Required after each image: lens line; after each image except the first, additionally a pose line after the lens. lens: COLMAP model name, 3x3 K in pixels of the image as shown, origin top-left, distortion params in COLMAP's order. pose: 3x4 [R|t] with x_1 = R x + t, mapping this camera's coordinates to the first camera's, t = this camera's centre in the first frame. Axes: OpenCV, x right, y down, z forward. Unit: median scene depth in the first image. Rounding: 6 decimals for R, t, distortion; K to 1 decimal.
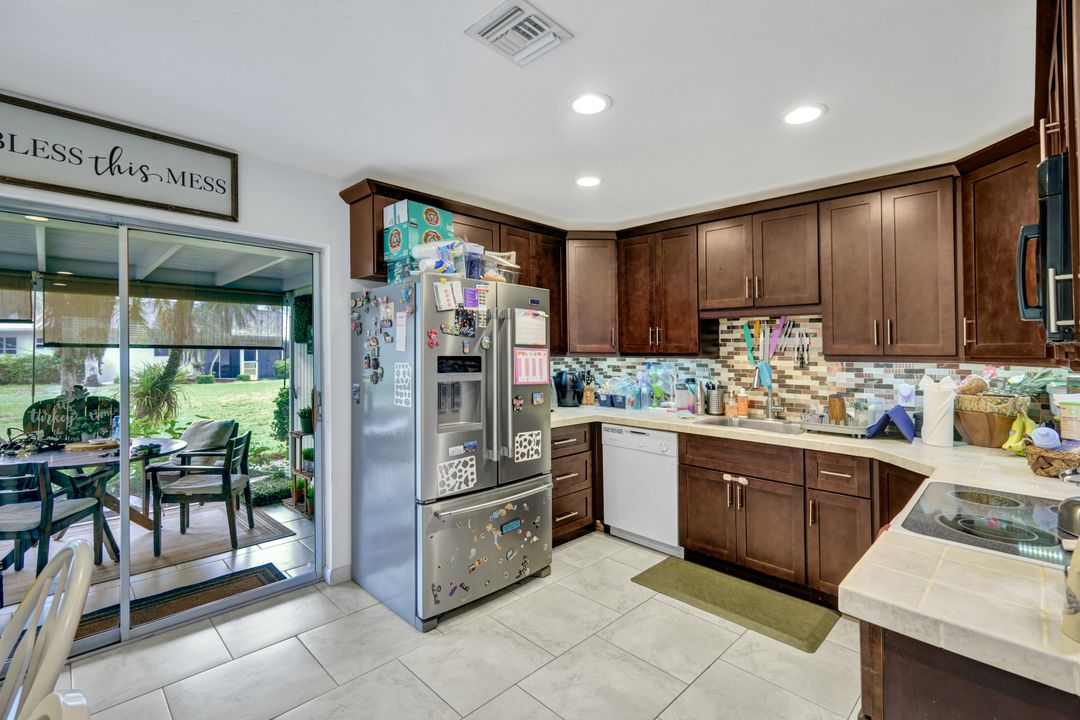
lens RADIAL K [[488.4, 0, 547.0], [0, 488.4, 350.7], [0, 0, 1]] dist [0.006554, -0.000969]
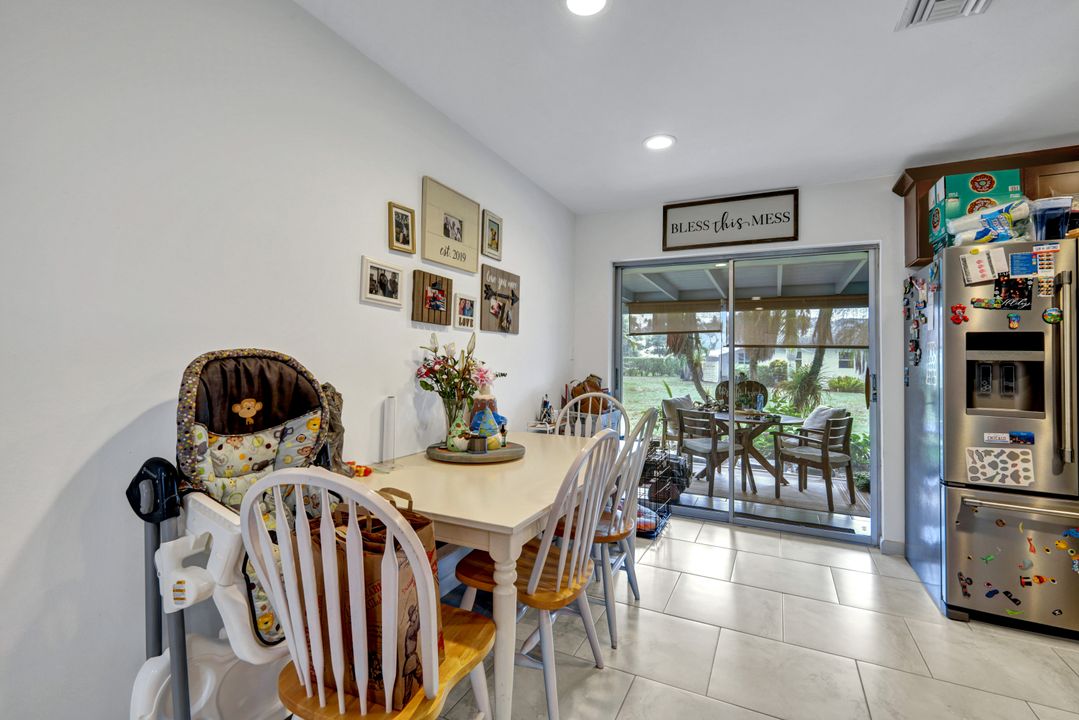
lens RADIAL K [[488.0, 0, 534.4], [0, 488.0, 353.7], [0, 0, 1]] dist [0.006554, -0.000969]
pose [[0.311144, -0.010903, -0.950300, 0.356554], [-0.014800, 0.999757, -0.016316, 0.068854], [0.950248, 0.019142, 0.310907, -0.073922]]
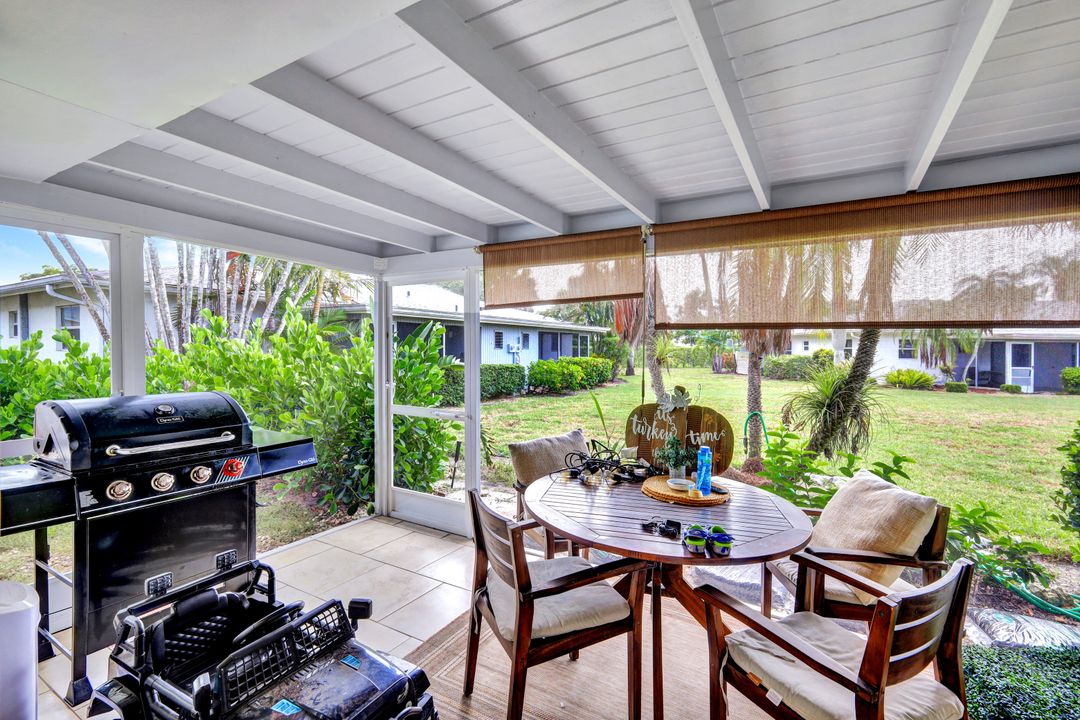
lens RADIAL K [[488.4, 0, 546.0], [0, 488.4, 352.5], [0, 0, 1]] dist [0.006554, -0.000969]
pose [[0.249017, 0.004936, -0.968487, -0.537097], [-0.009729, 0.999949, 0.002594, 0.037311], [0.968450, 0.008777, 0.249052, 0.960530]]
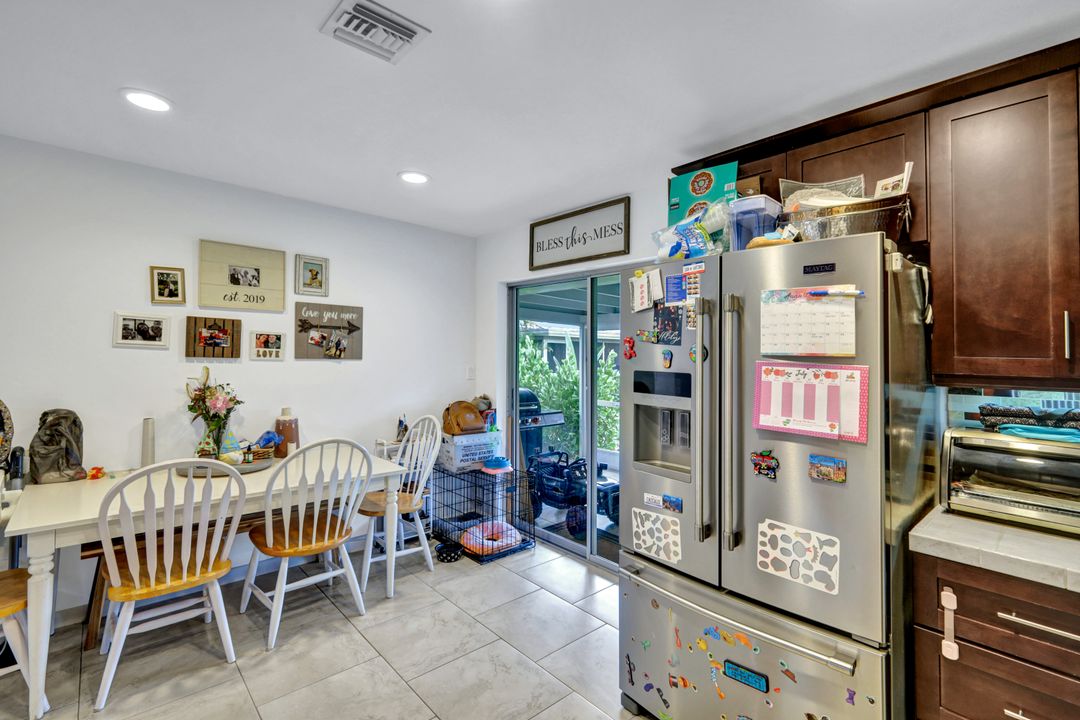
lens RADIAL K [[488.4, 0, 541.5], [0, 488.4, 352.4], [0, 0, 1]] dist [0.006554, -0.000969]
pose [[-0.055894, -0.013583, -0.998344, 0.493900], [-0.017094, 0.999774, -0.012645, -0.004536], [0.998290, 0.016359, -0.056114, 0.766645]]
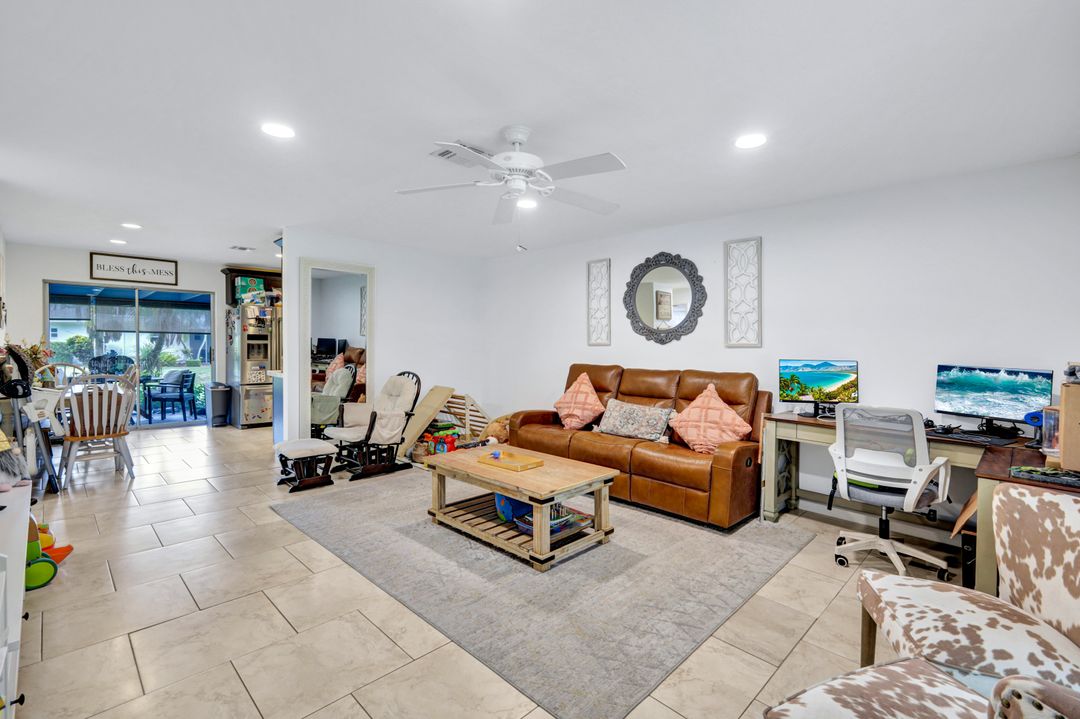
lens RADIAL K [[488.4, 0, 549.2], [0, 488.4, 351.6], [0, 0, 1]] dist [0.006554, -0.000969]
pose [[0.999975, 0.006164, 0.003470, 1.310712], [-0.006205, 0.999908, 0.012093, 0.057703], [-0.003395, -0.012115, 0.999921, -1.598420]]
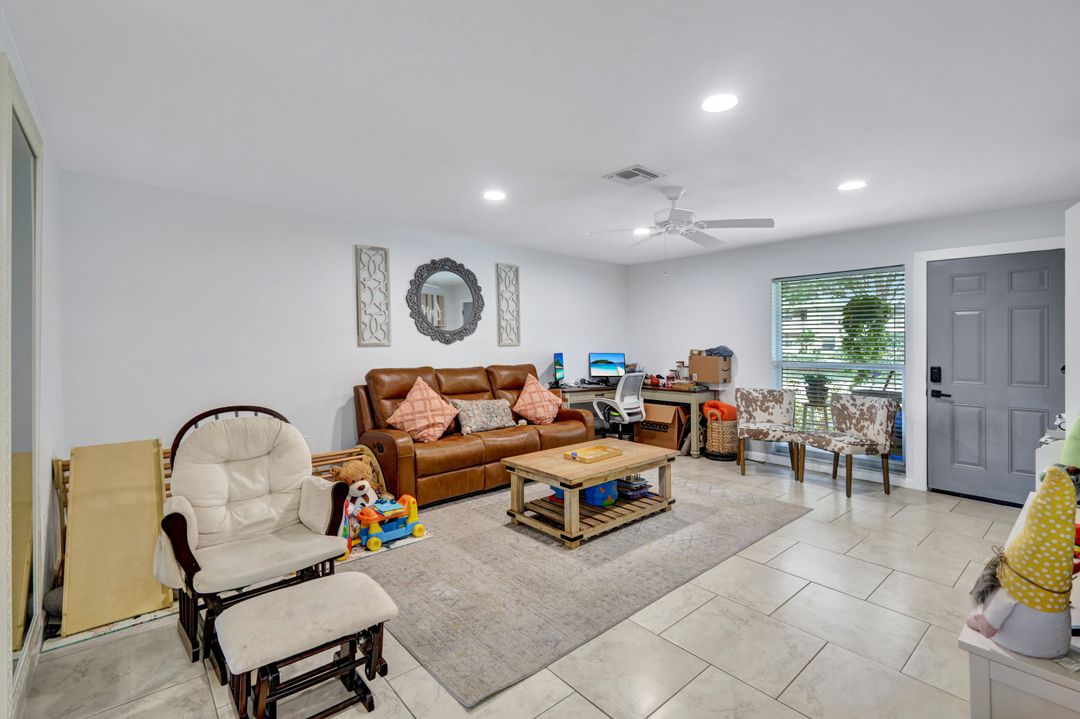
lens RADIAL K [[488.4, 0, 533.9], [0, 488.4, 348.2], [0, 0, 1]] dist [0.006554, -0.000969]
pose [[0.087054, -0.020069, 0.996001, -0.065389], [0.000718, 0.999798, 0.020082, 0.029357], [-0.996203, -0.001033, 0.087050, -0.384762]]
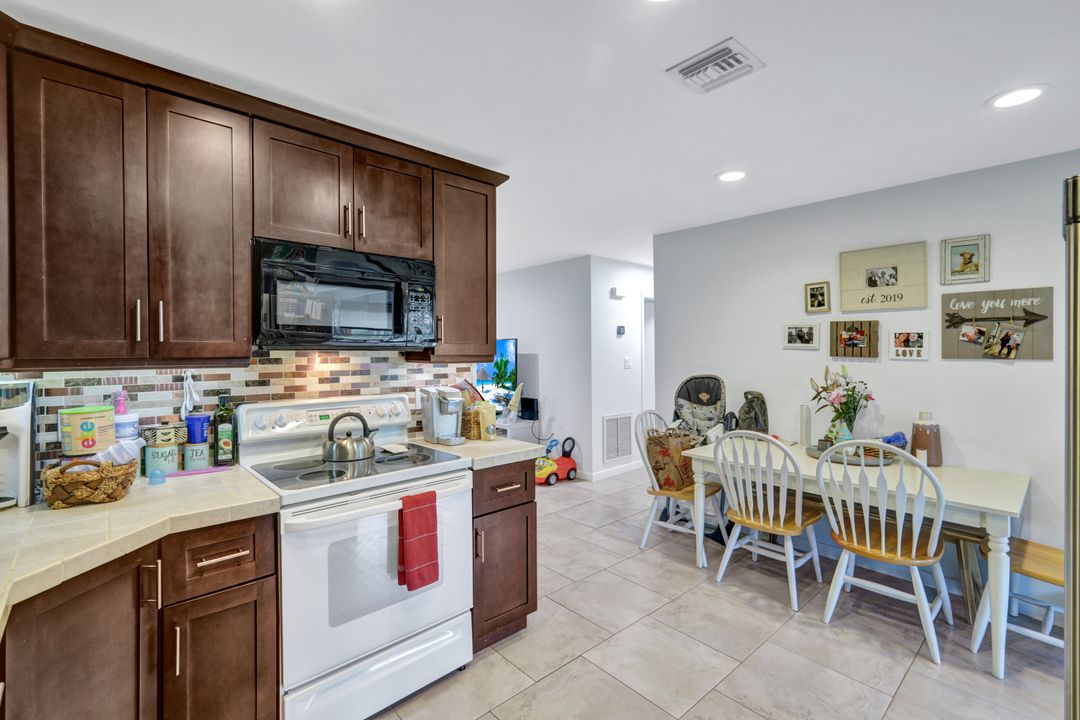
lens RADIAL K [[488.4, 0, 541.2], [0, 488.4, 360.7], [0, 0, 1]] dist [0.006554, -0.000969]
pose [[-0.997430, -0.011106, 0.070776, 0.144138], [-0.009699, 0.999749, 0.020192, -0.001783], [-0.070983, 0.019453, -0.997288, 1.203341]]
